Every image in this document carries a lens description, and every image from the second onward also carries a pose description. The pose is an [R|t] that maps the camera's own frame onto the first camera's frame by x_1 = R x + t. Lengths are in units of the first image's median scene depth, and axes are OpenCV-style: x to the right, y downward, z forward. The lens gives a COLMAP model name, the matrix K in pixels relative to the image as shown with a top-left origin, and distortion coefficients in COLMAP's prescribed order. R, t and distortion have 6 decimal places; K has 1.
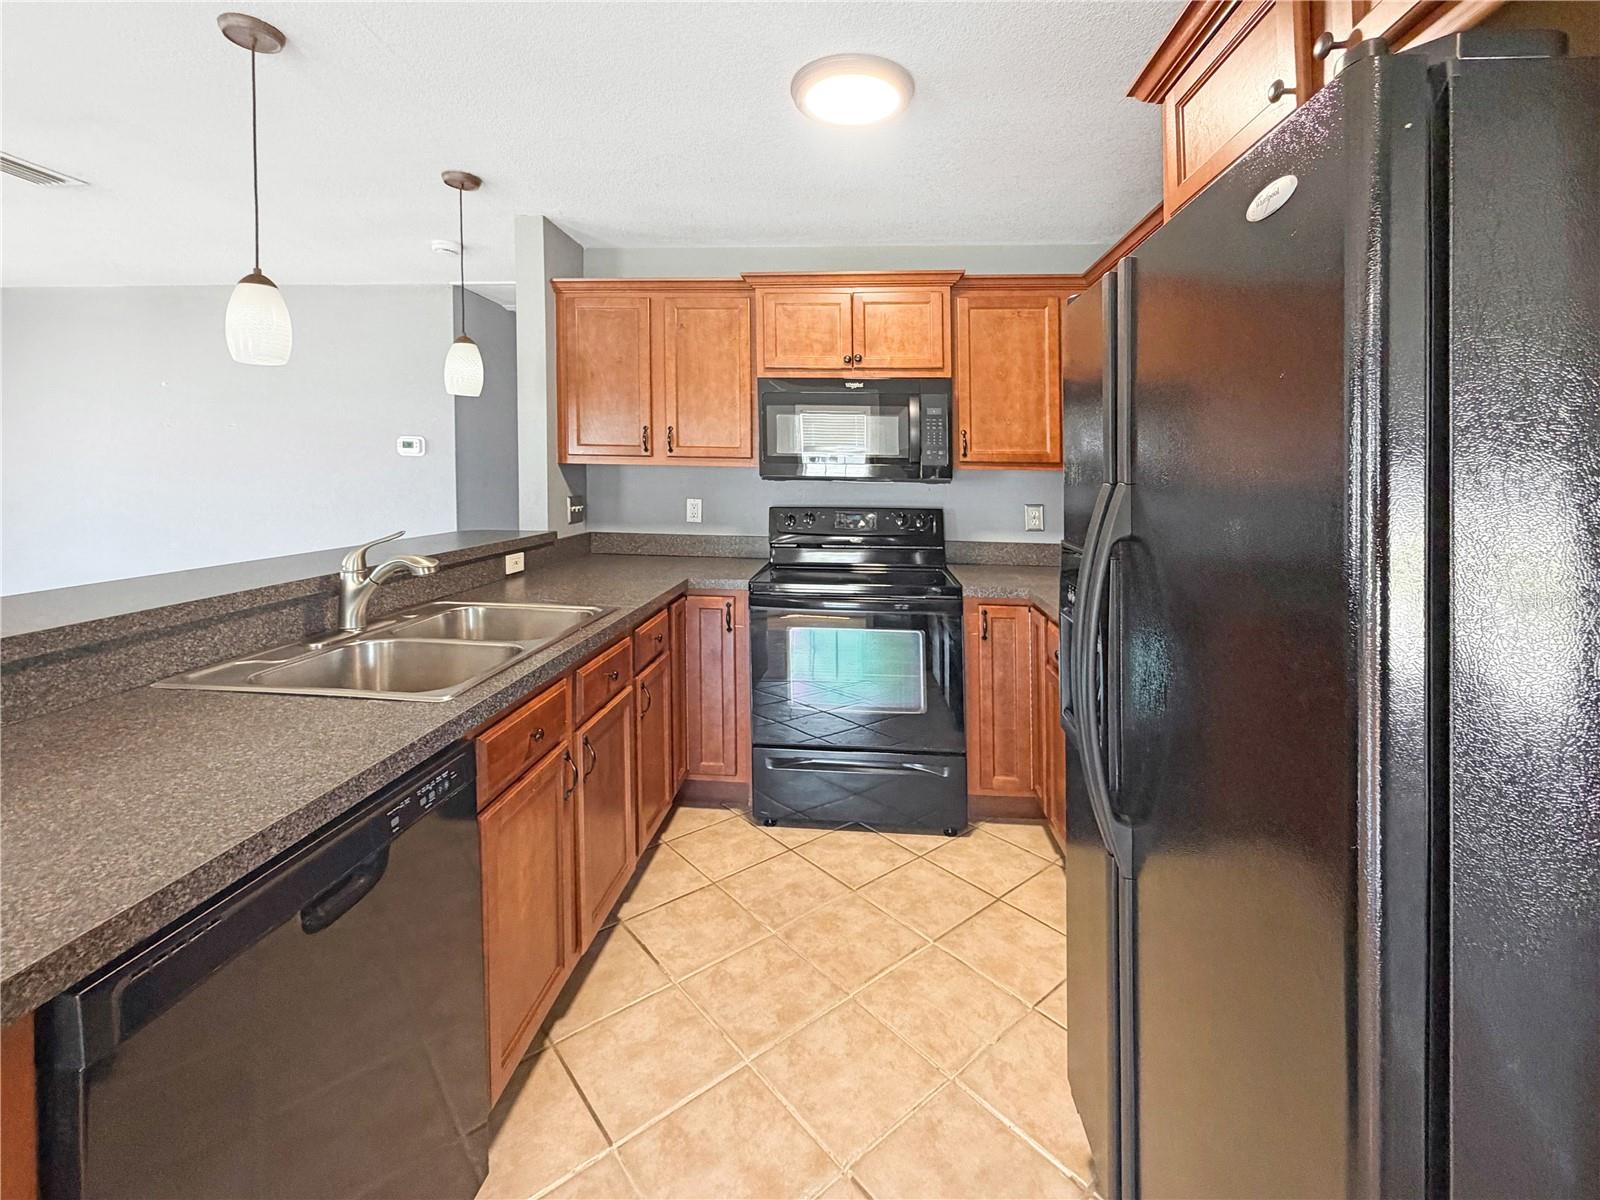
lens RADIAL K [[704.7, 0, 811.6], [0, 704.7, 478.9], [0, 0, 1]] dist [0.000178, -0.000031]
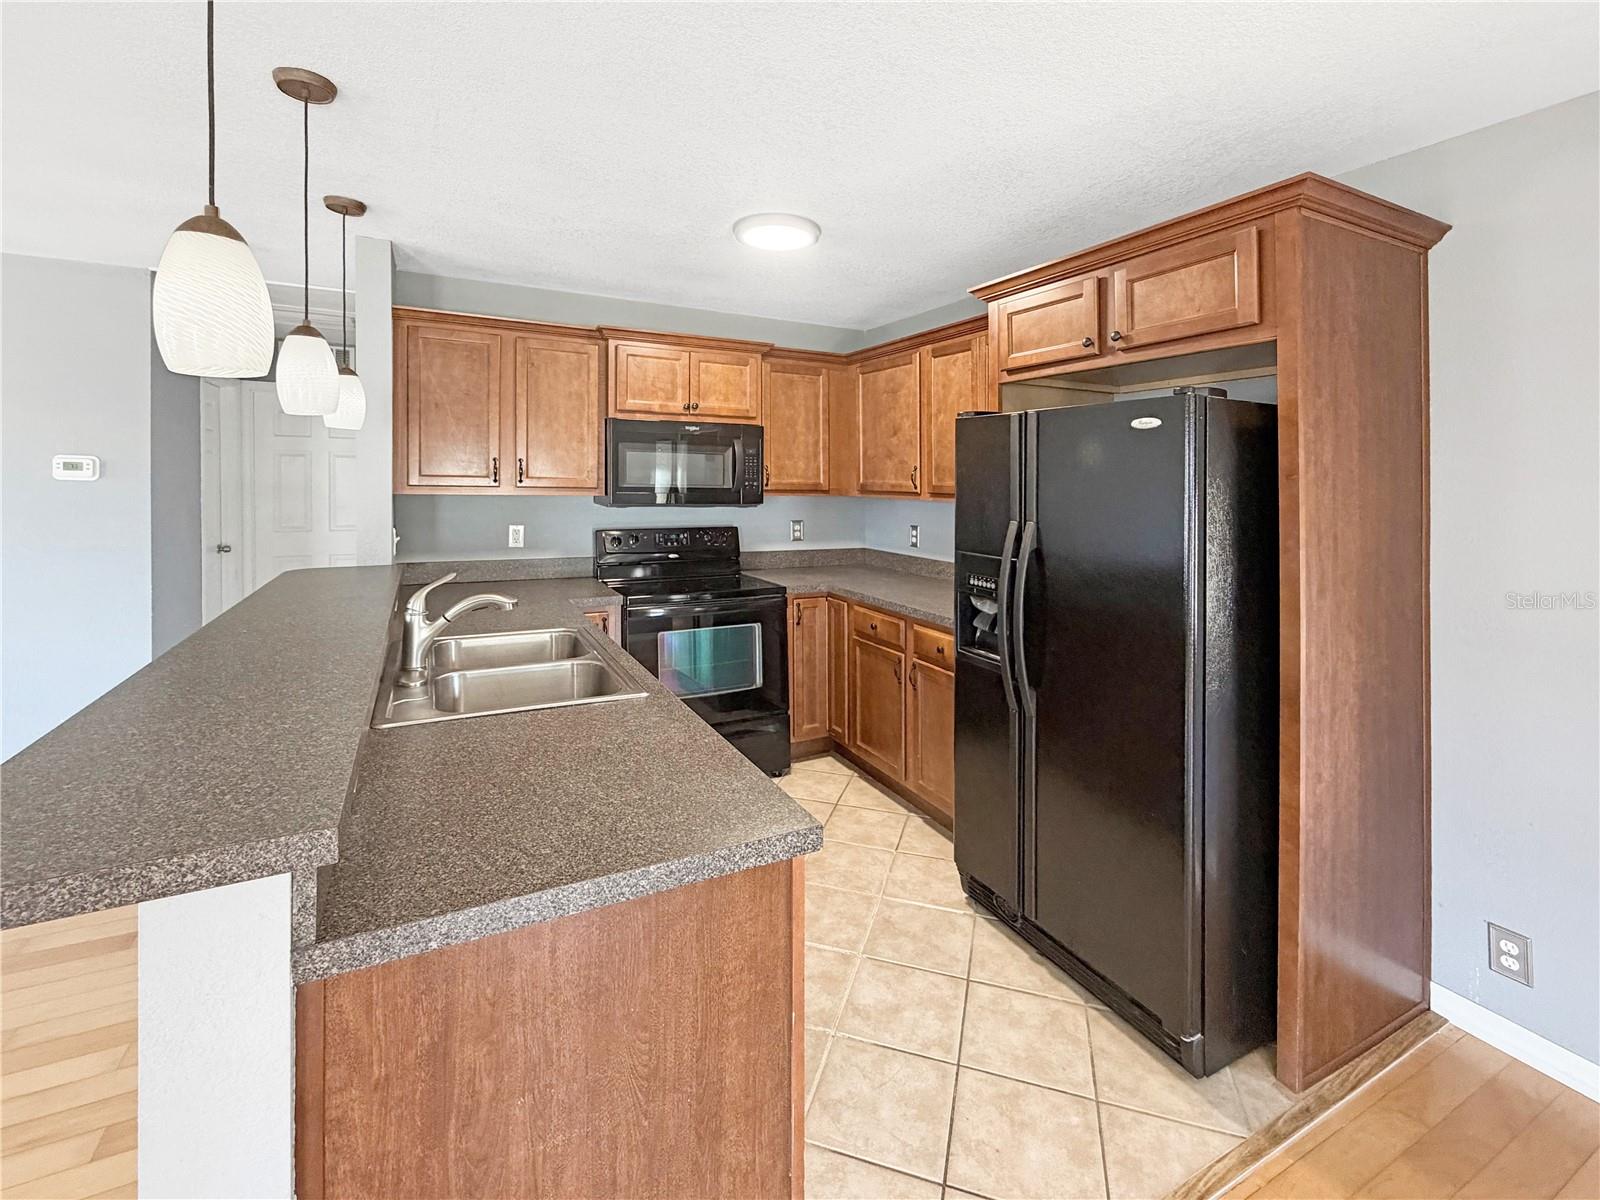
lens RADIAL K [[704.7, 0, 811.6], [0, 704.7, 478.9], [0, 0, 1]] dist [0.000178, -0.000031]
pose [[0.844343, 0.001384, 0.535801, -0.402436], [0.003088, 0.999967, -0.007449, -0.034854], [-0.535794, 0.007944, 0.844311, -0.128375]]
